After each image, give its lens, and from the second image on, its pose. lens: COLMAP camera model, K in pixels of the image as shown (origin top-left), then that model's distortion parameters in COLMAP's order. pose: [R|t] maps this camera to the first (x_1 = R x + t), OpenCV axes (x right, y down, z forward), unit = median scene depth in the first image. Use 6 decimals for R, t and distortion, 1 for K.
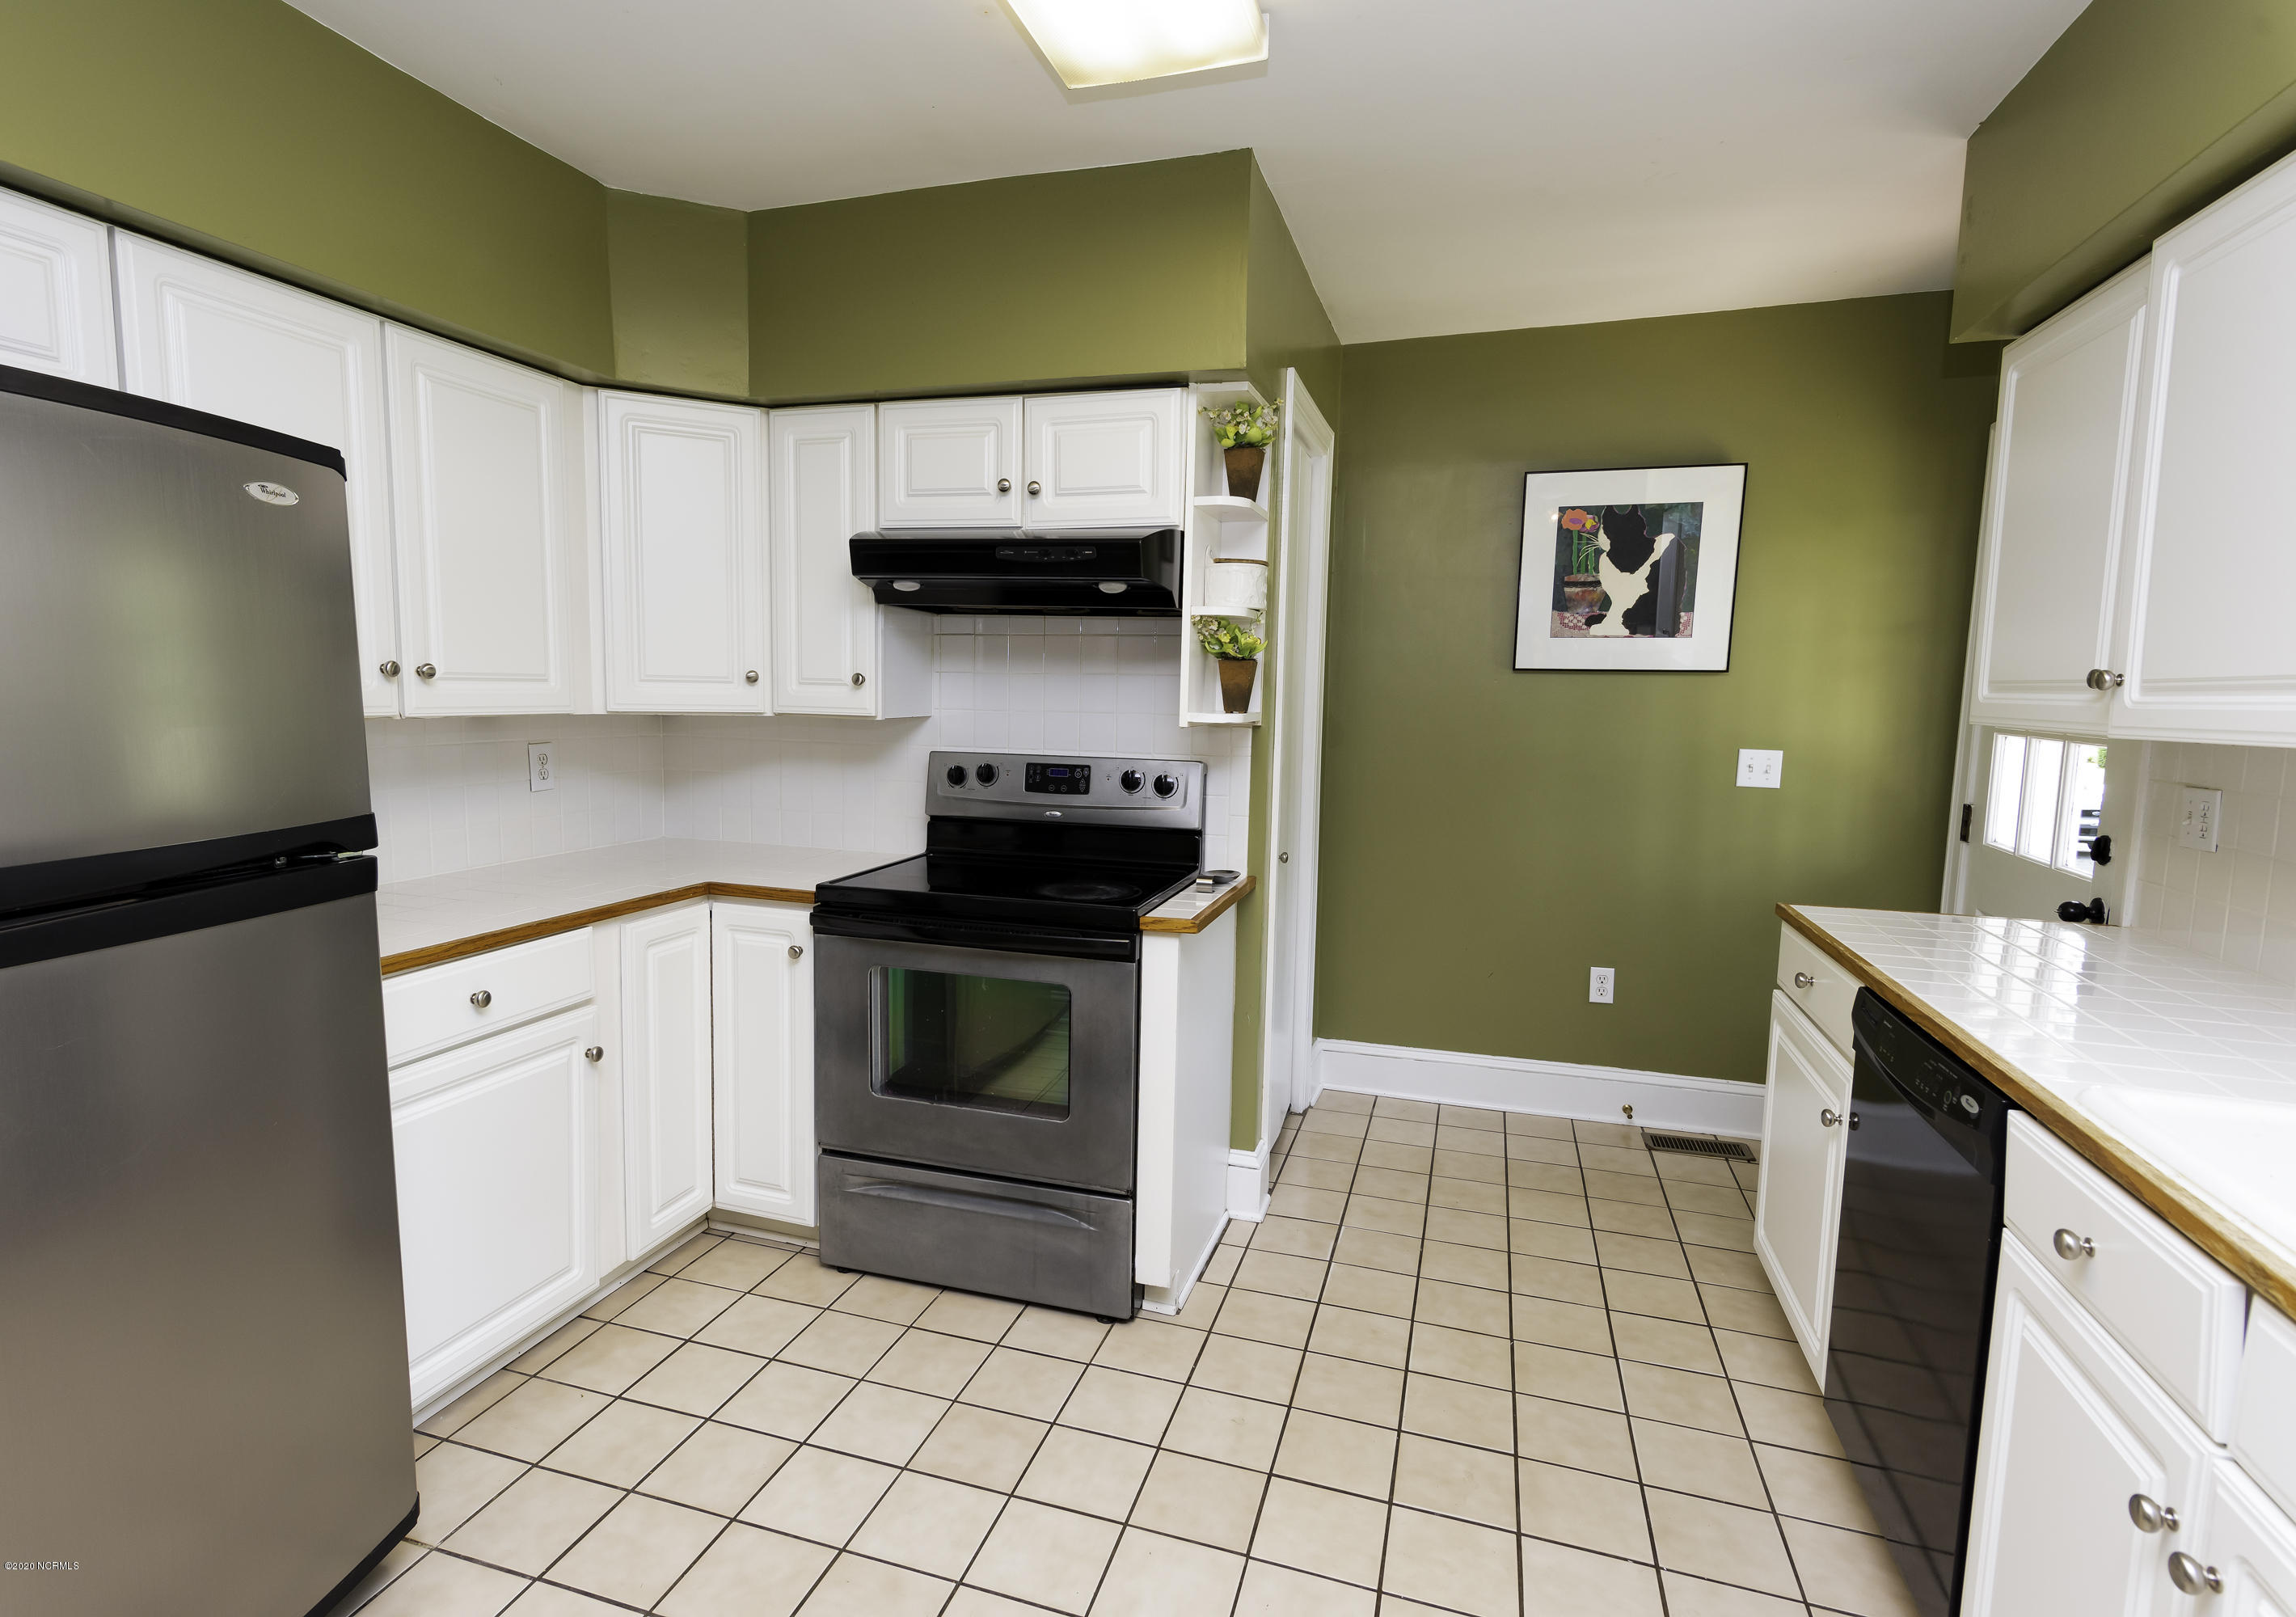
lens RADIAL K [[1143.2, 0, 1133.6], [0, 1143.2, 814.9], [0, 0, 1]] dist [0.018923, 0.001105]
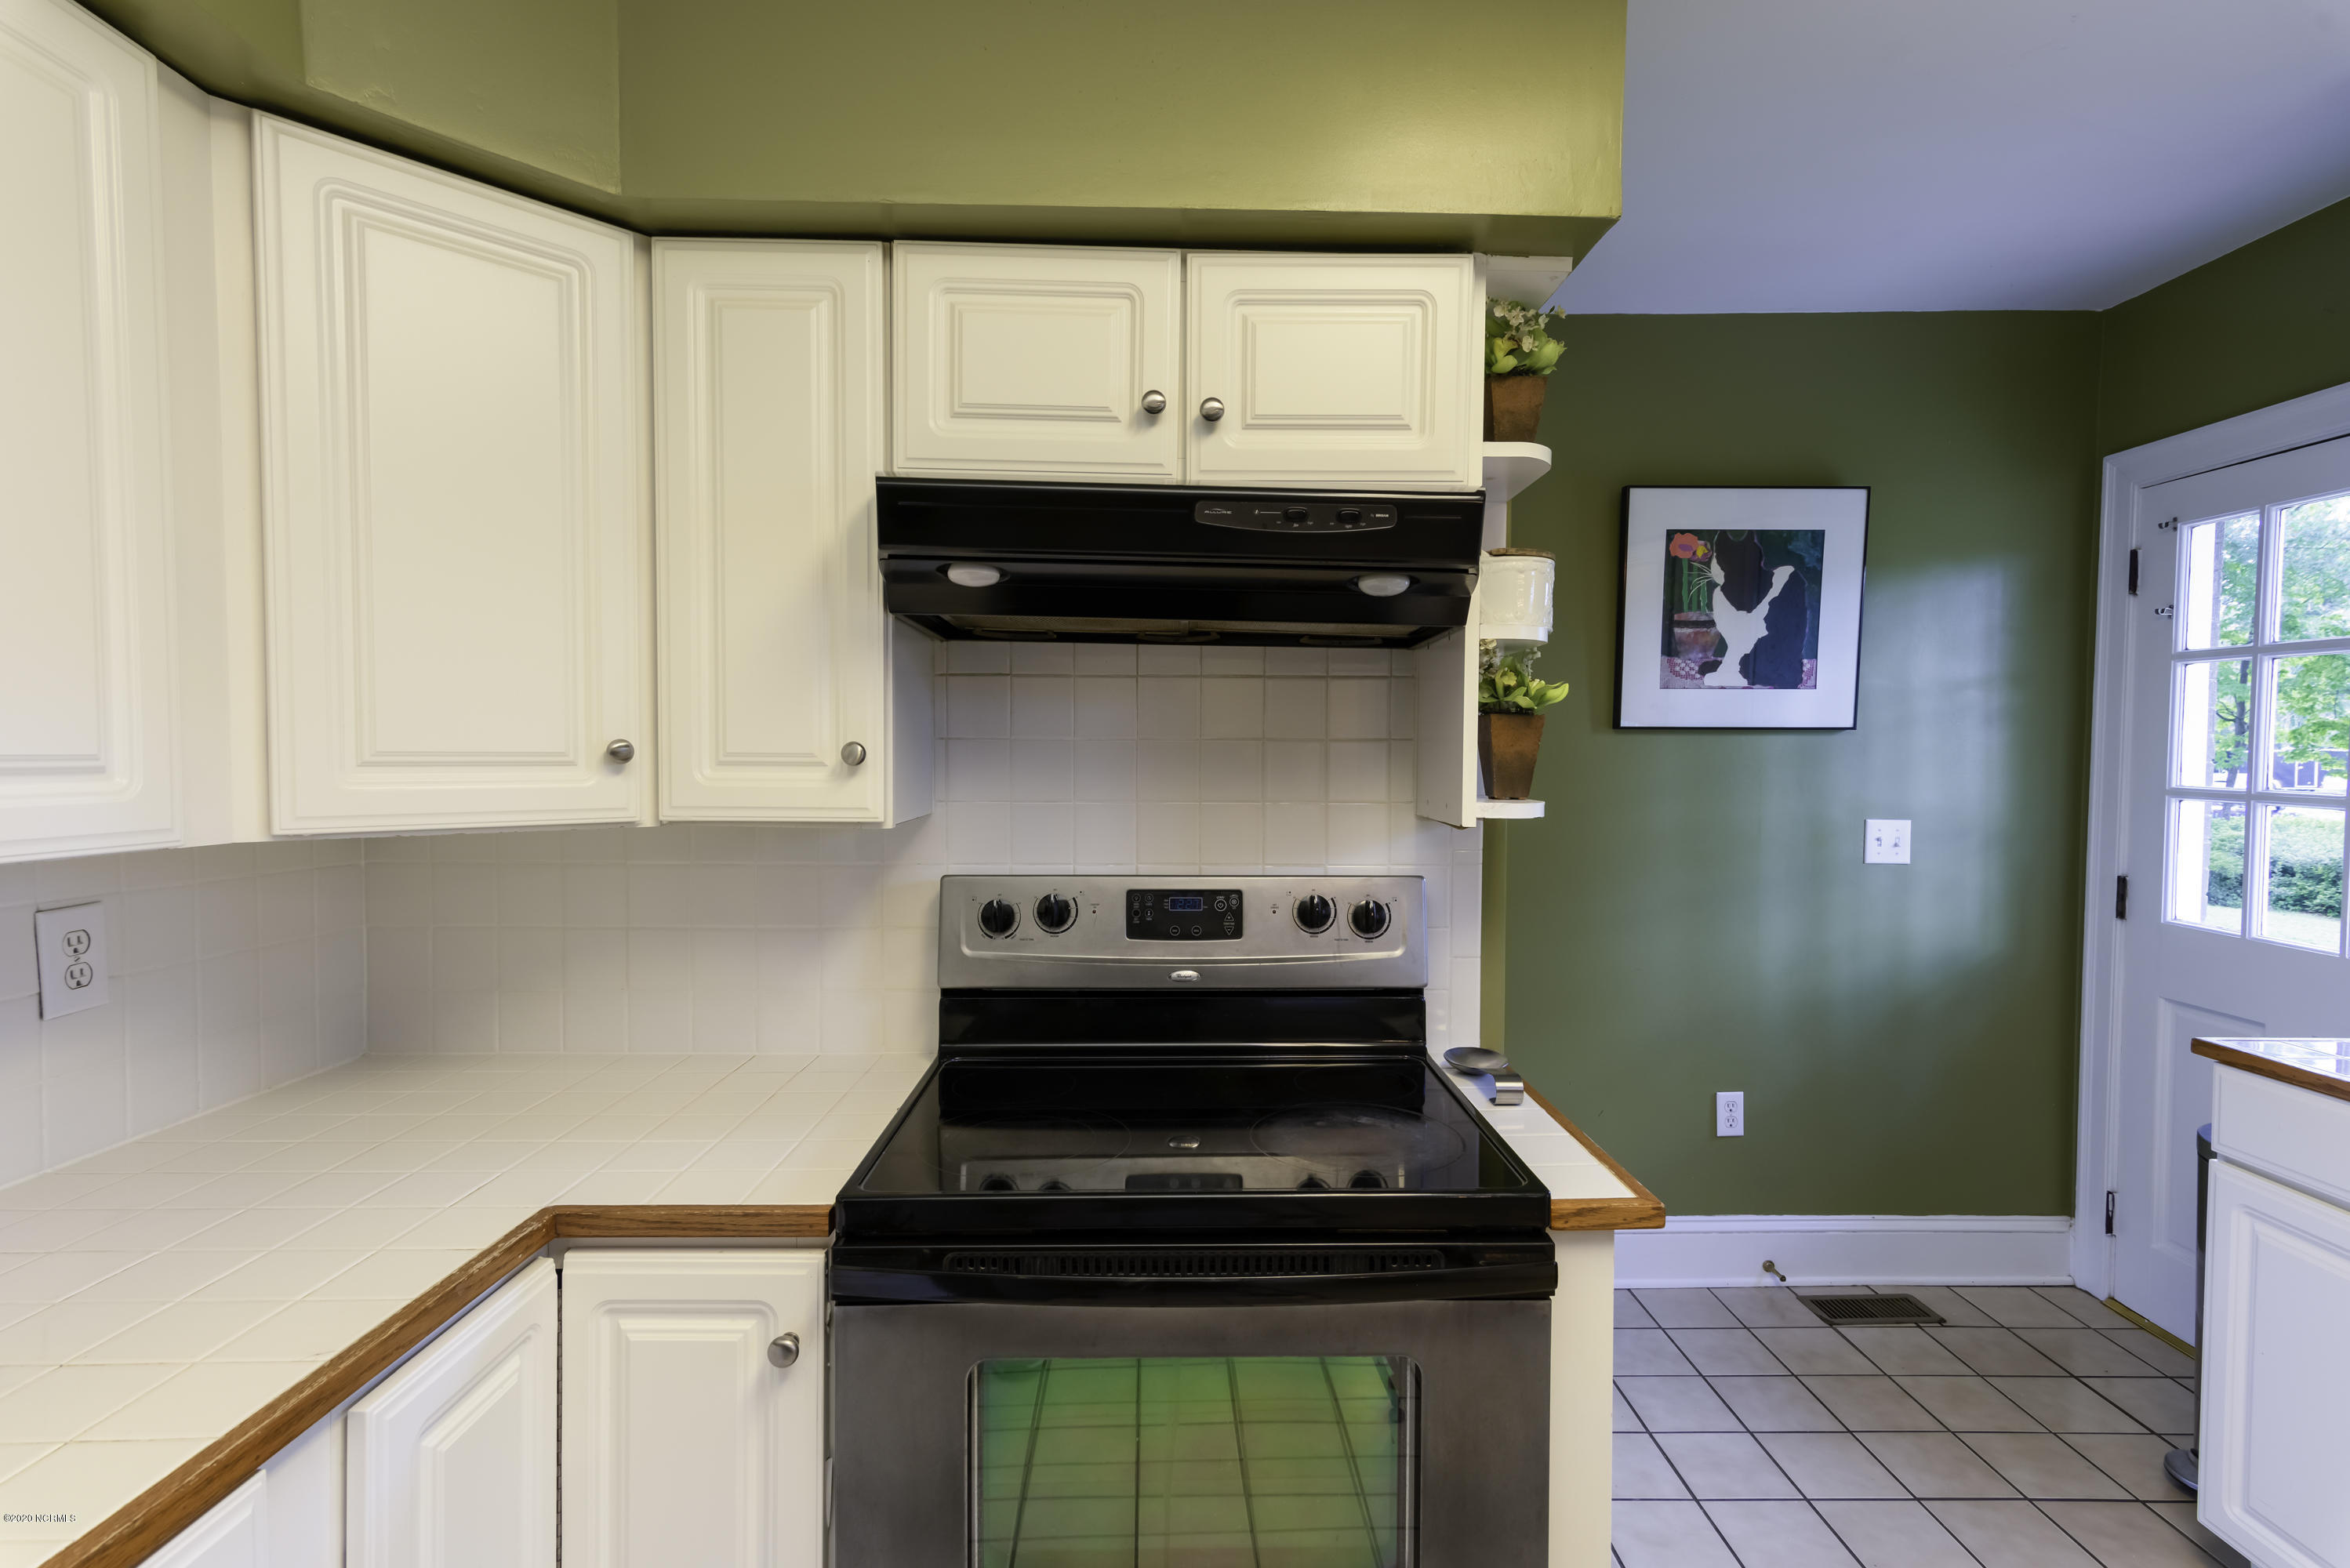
lens RADIAL K [[1077.5, 0, 1171.6], [0, 1077.5, 791.0], [0, 0, 1]] dist [0.015447, -0.000465]
pose [[0.947007, -0.025271, 0.320218, -0.242234], [0.047376, 0.996987, -0.061426, -0.059706], [-0.317701, 0.073342, 0.945350, 0.452061]]
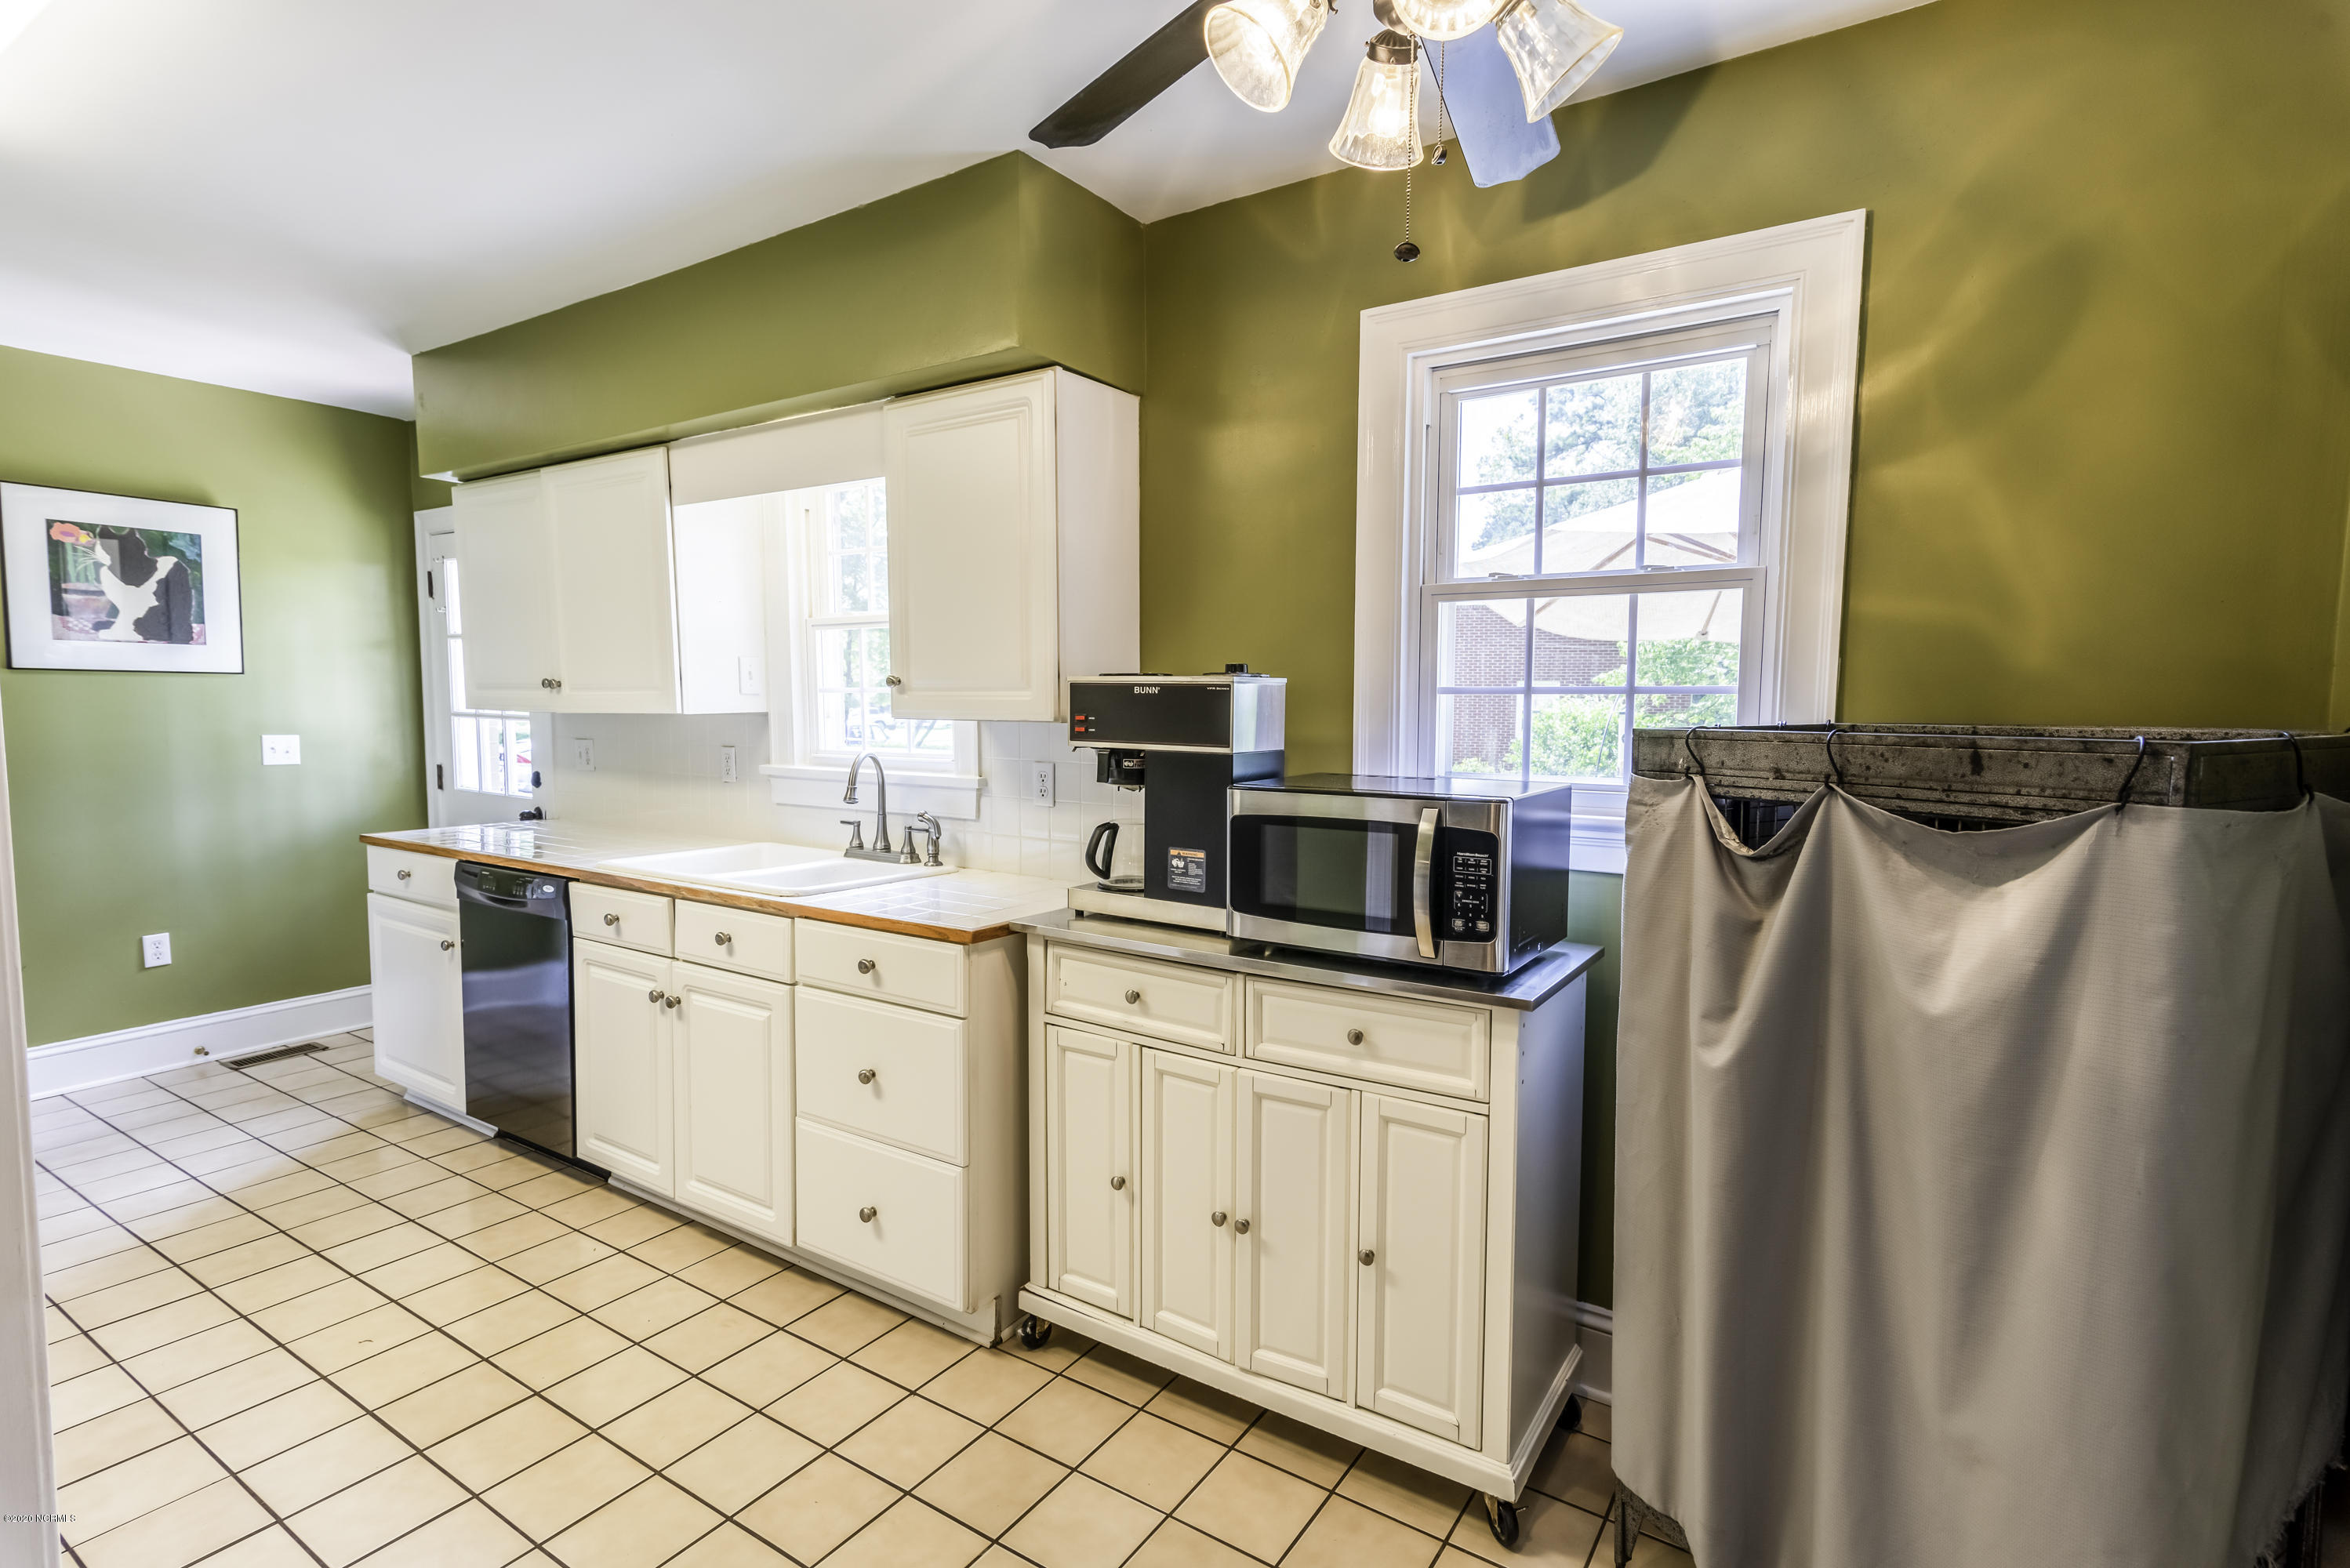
lens RADIAL K [[1138.5, 0, 1175.6], [0, 1138.5, 791.2], [0, 0, 1]] dist [0.021626, -0.000137]
pose [[0.267893, -0.090667, 0.959173, -0.471591], [0.107689, 0.992141, 0.063707, 0.034148], [-0.957411, 0.086225, 0.275552, -0.334518]]
